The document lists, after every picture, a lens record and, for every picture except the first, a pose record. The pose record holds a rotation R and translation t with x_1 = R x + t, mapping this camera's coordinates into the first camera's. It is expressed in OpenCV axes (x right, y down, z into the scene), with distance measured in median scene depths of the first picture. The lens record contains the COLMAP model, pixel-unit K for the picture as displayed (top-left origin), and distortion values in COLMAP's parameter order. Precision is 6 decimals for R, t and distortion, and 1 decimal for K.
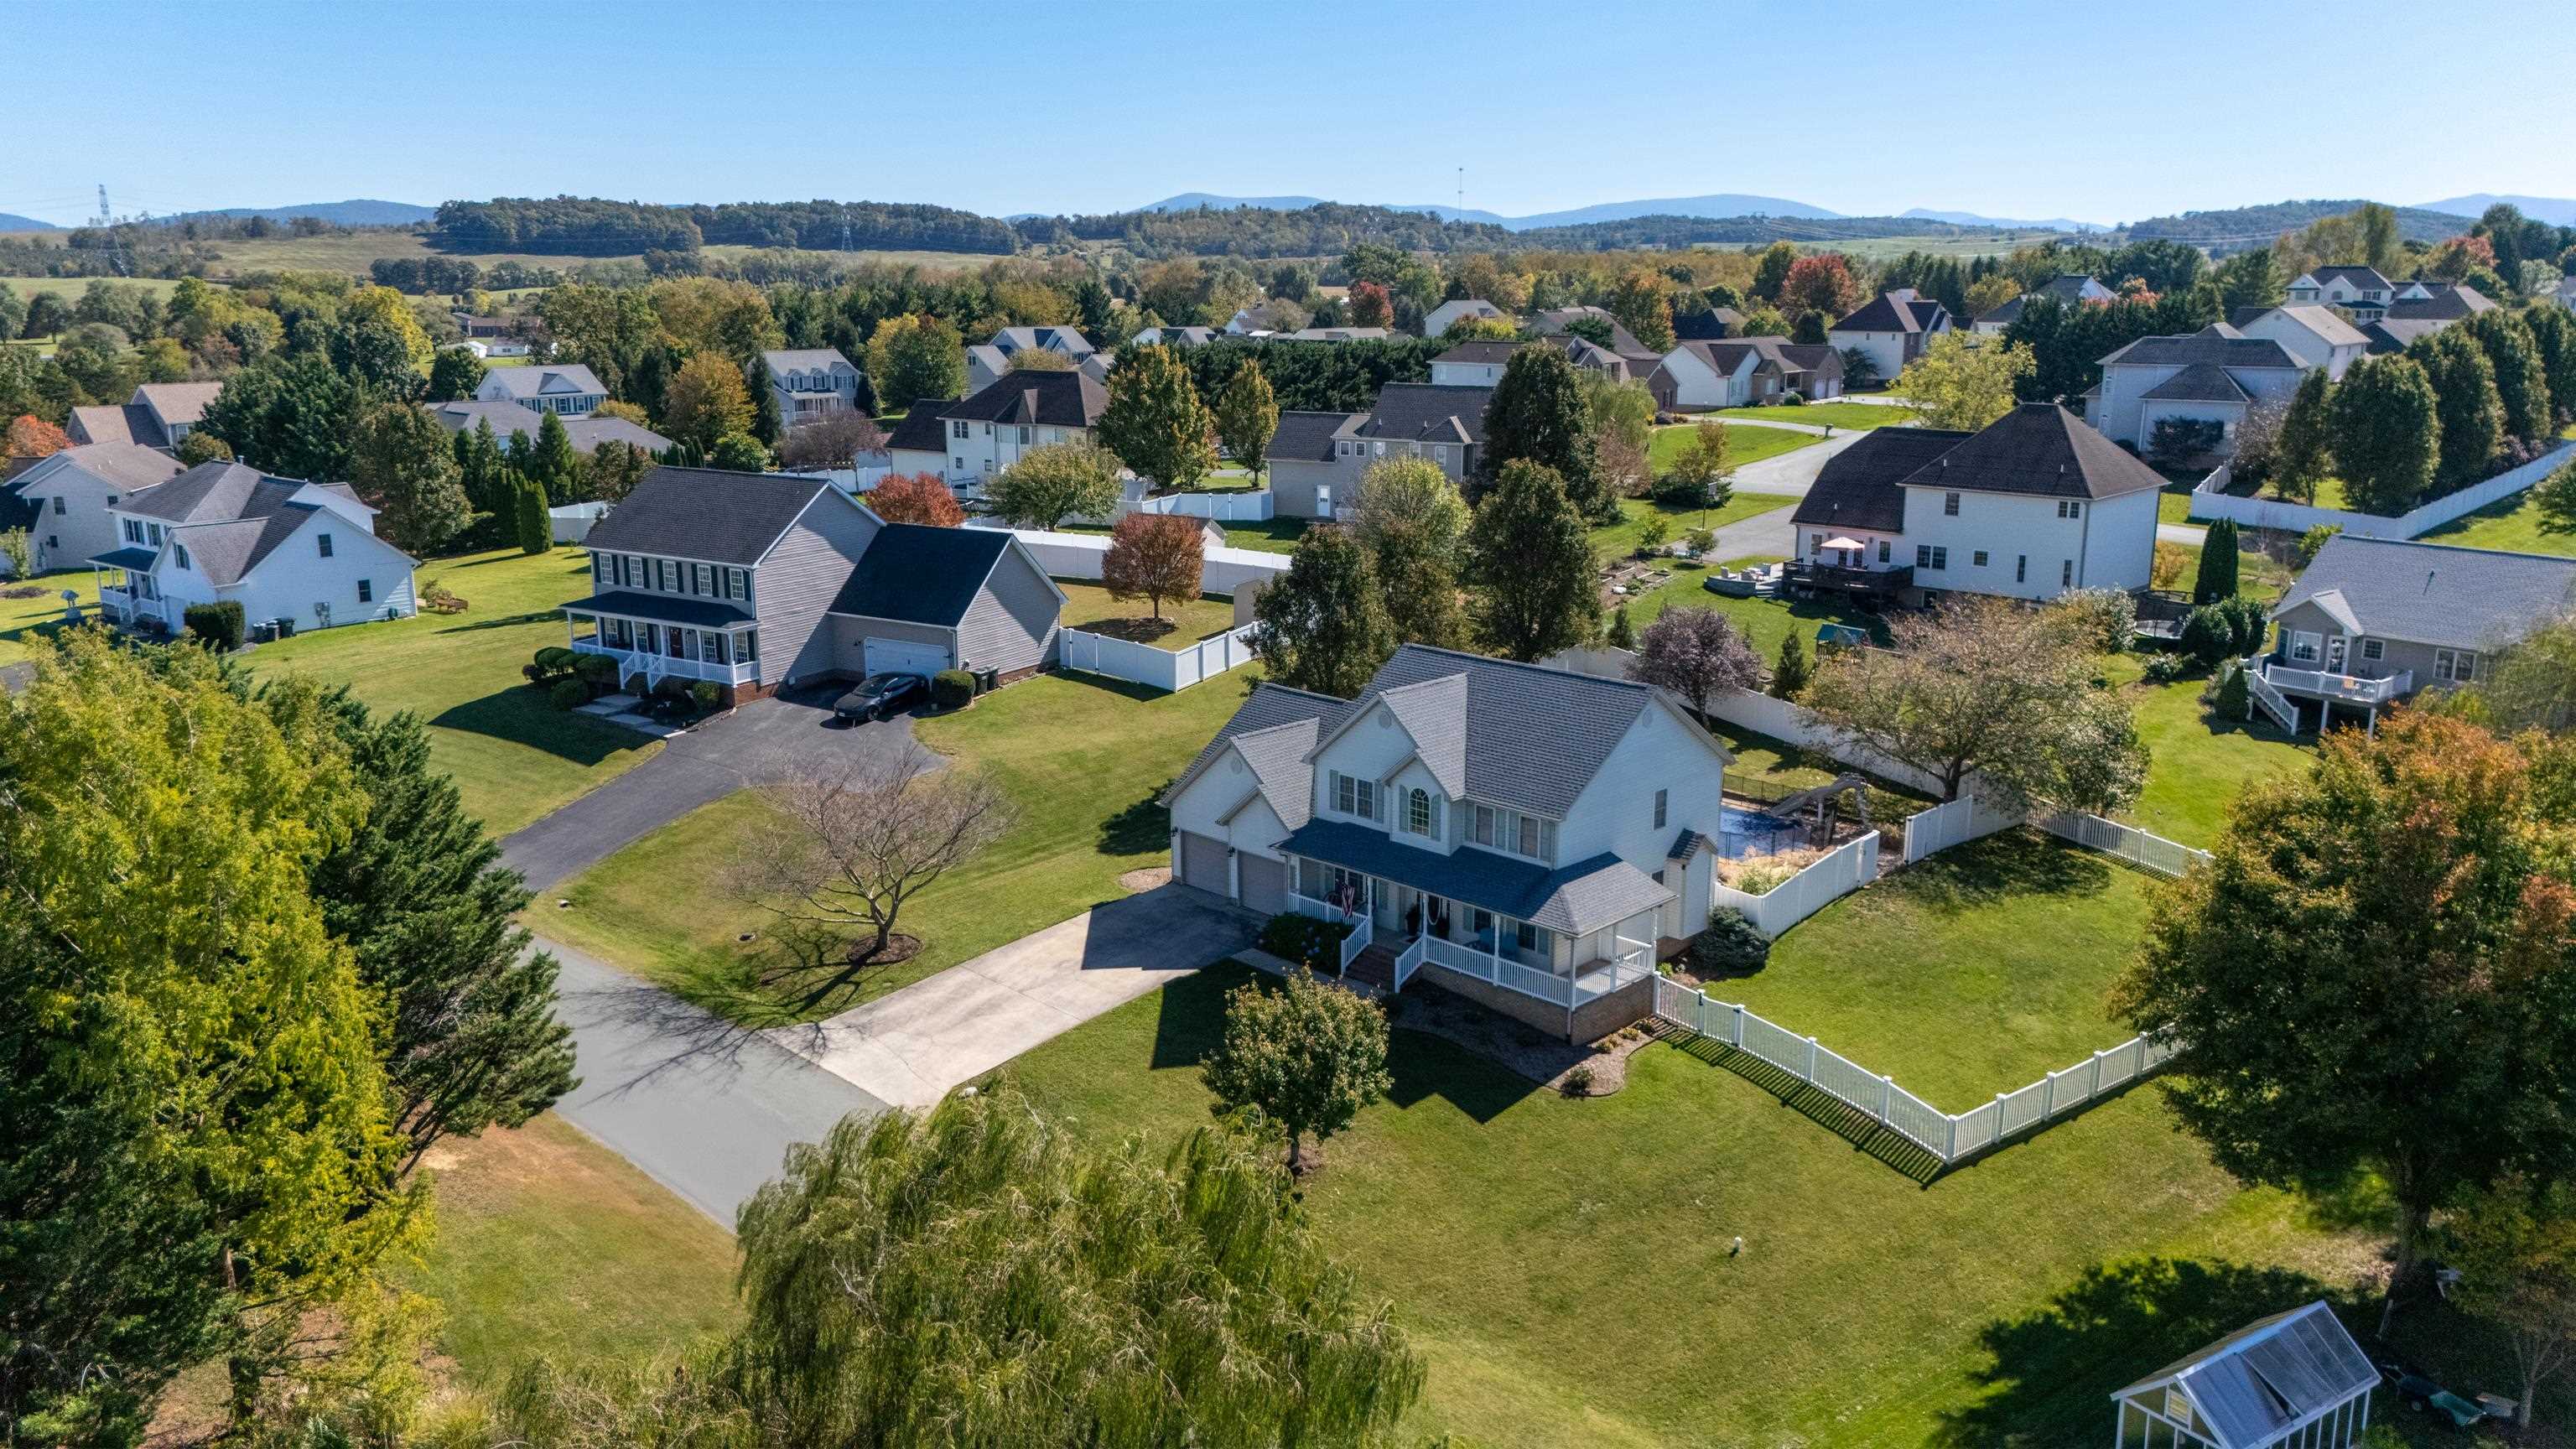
lens RADIAL K [[1879.7, 0, 1288.0], [0, 1879.7, 724.5], [0, 0, 1]] dist [0.075438, -0.071986]
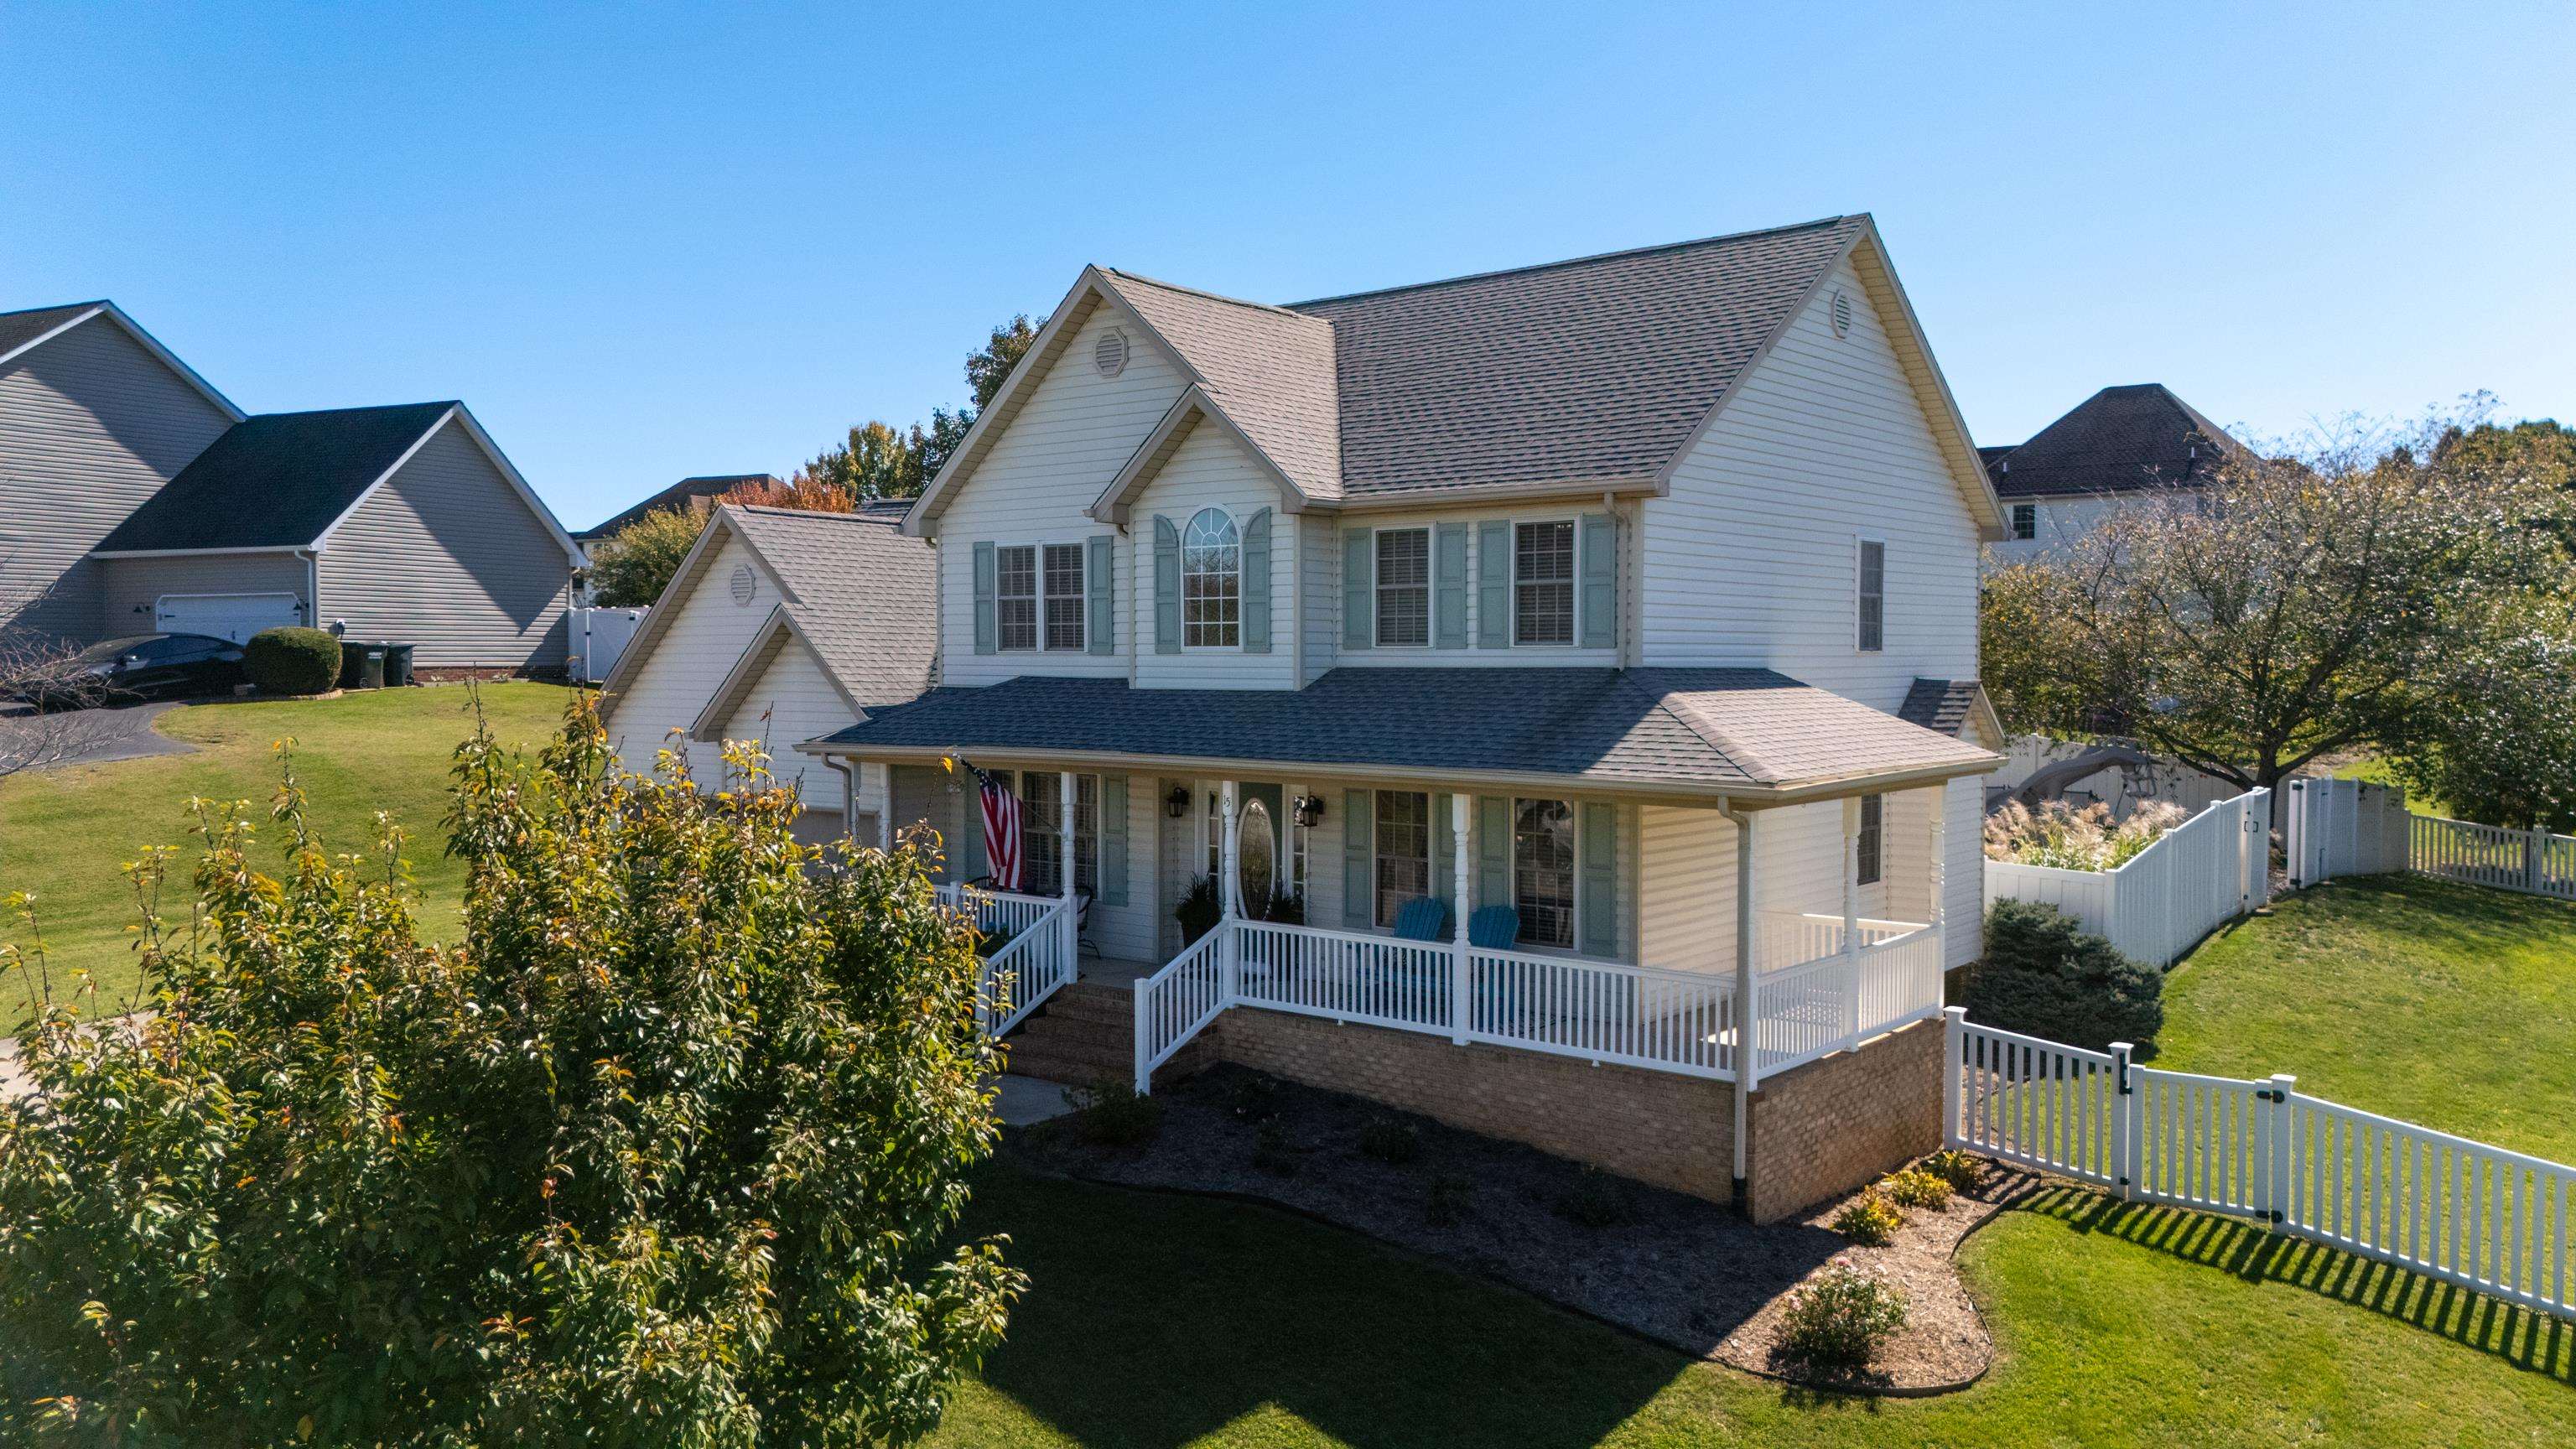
lens RADIAL K [[1879.7, 0, 1288.0], [0, 1879.7, 724.5], [0, 0, 1]] dist [0.075438, -0.071986]
pose [[0.995713, -0.002923, 0.092453, 0.036606], [0.021385, 0.979696, -0.199346, 0.099747], [-0.089993, 0.200468, 0.975558, 0.468400]]
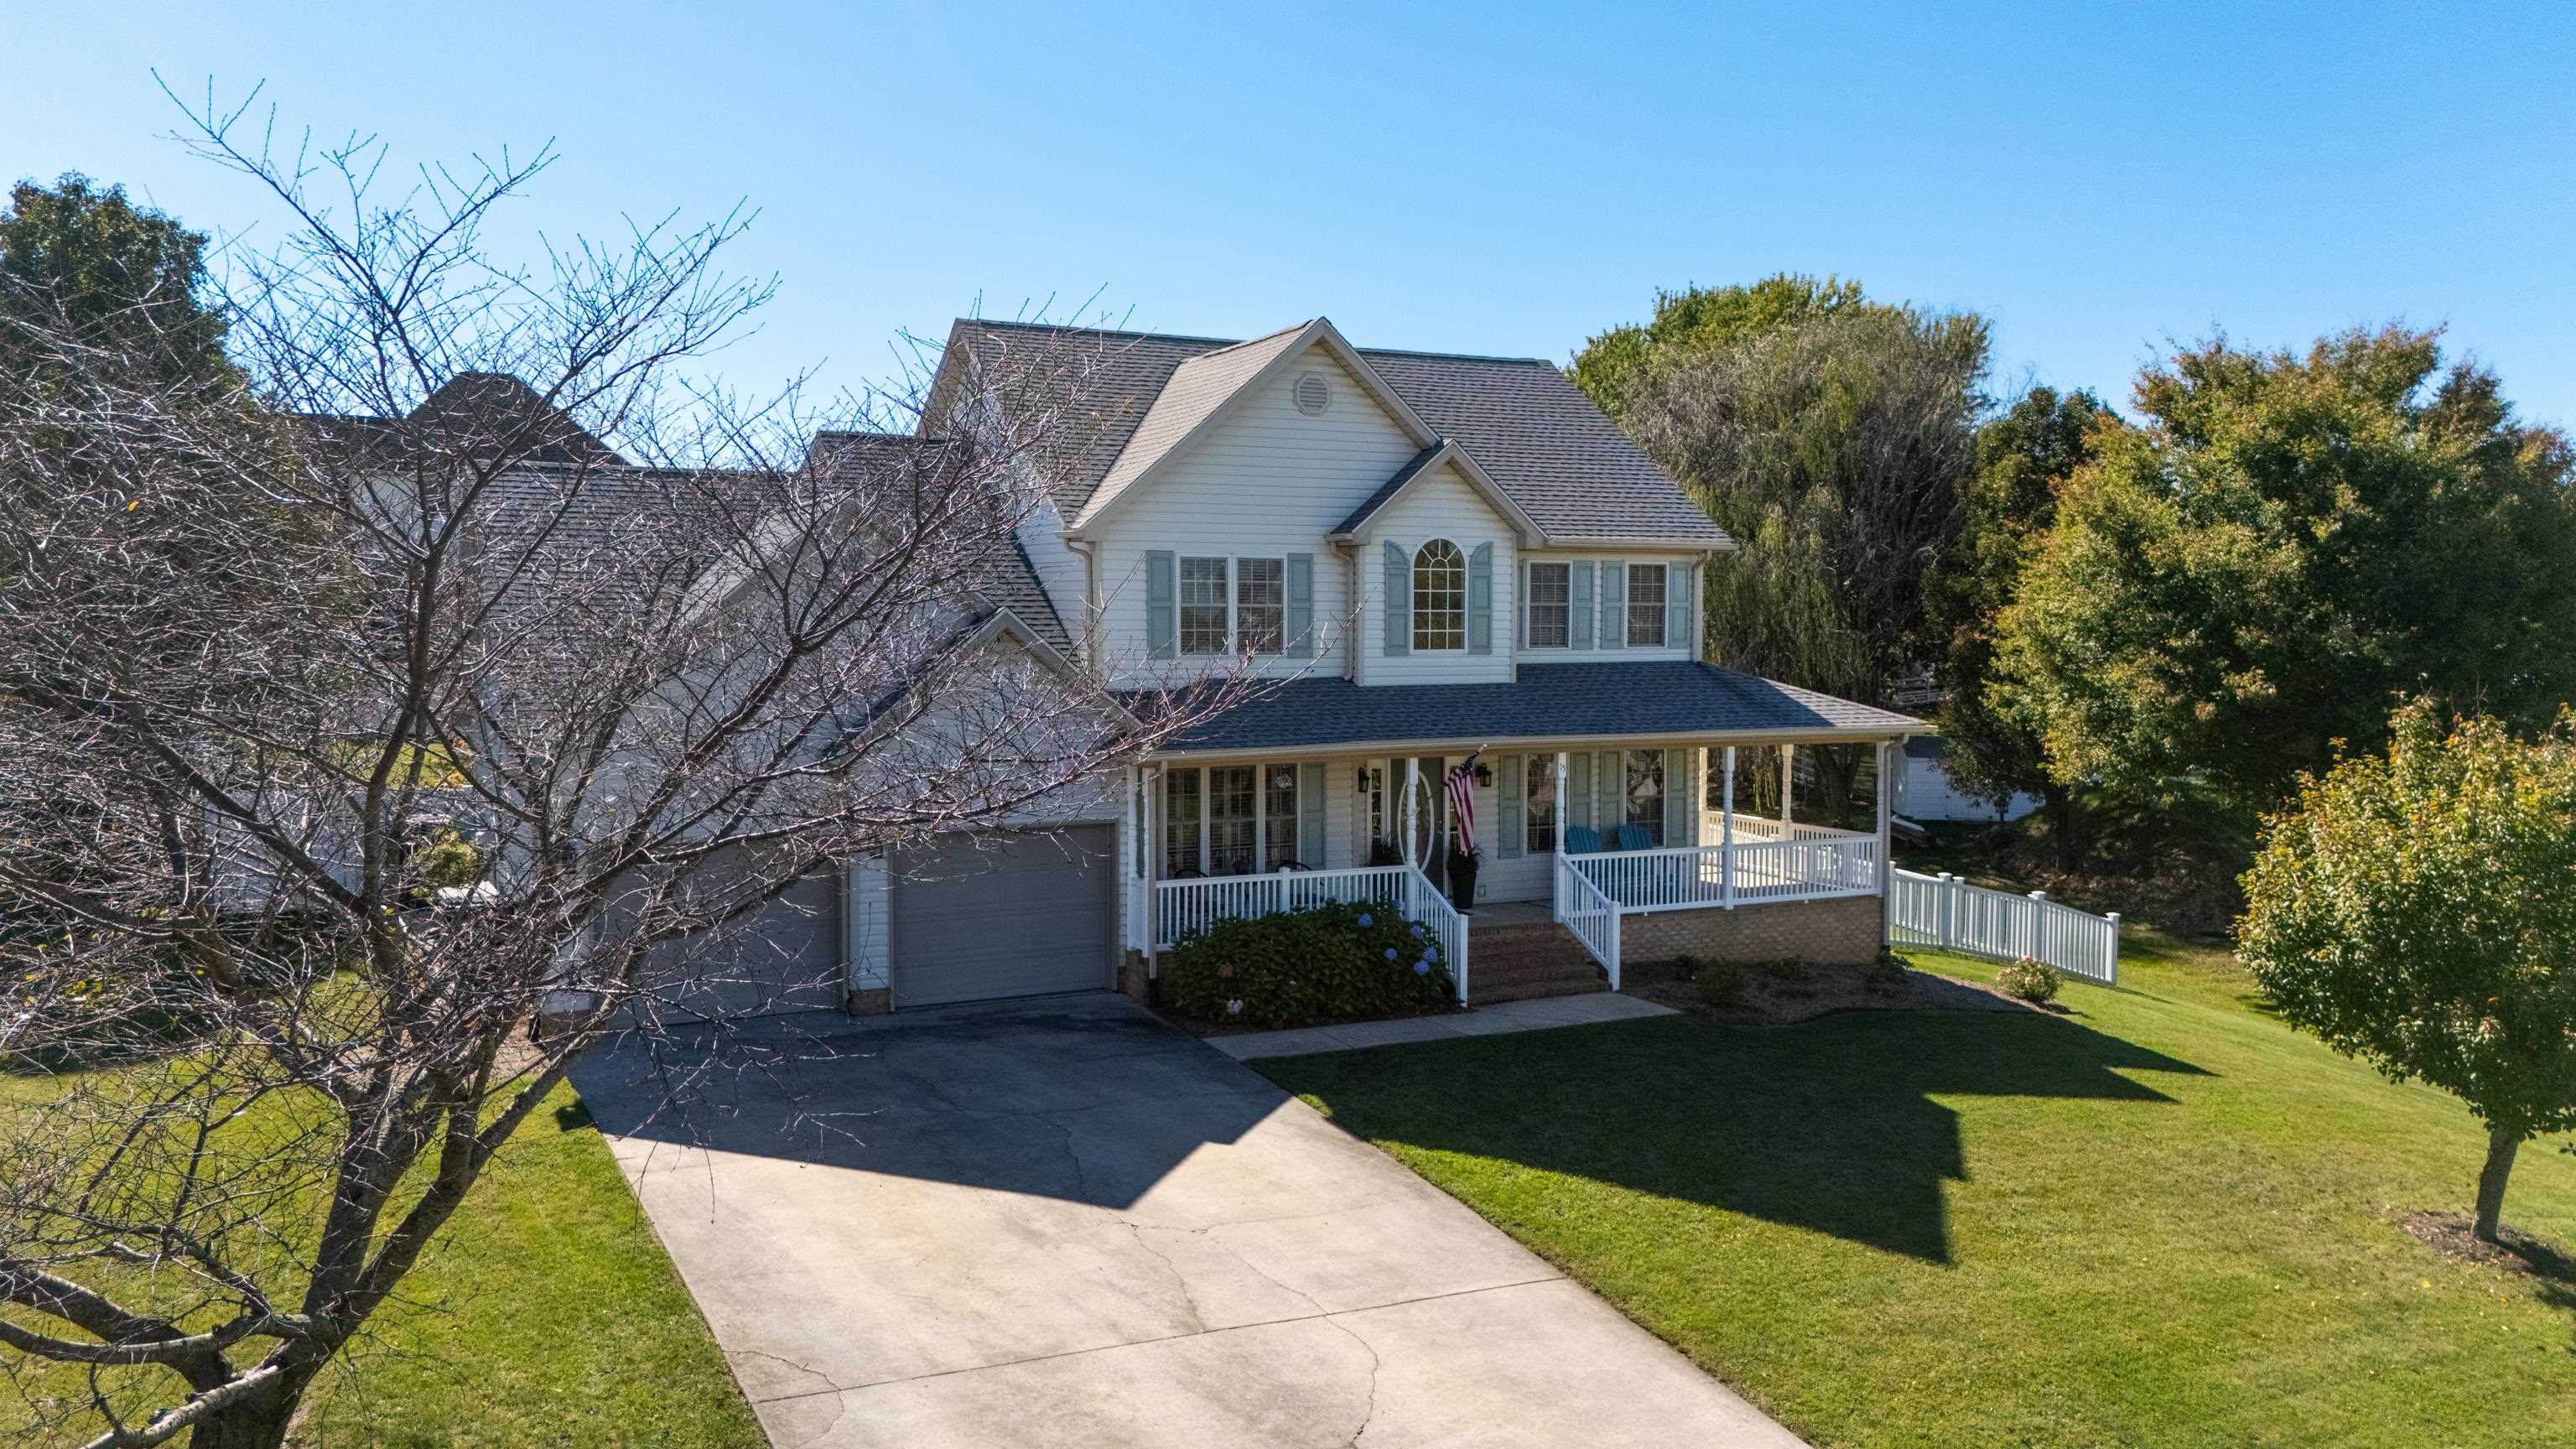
lens RADIAL K [[1854.9, 0, 1288.0], [0, 1854.9, 724.5], [0, 0, 1]] dist [0.110604, -0.164418]
pose [[0.337388, -0.056278, 0.939682, -0.241069], [0.221308, 0.974976, -0.021068, 0.053768], [-0.914982, 0.215068, 0.341400, 0.627412]]
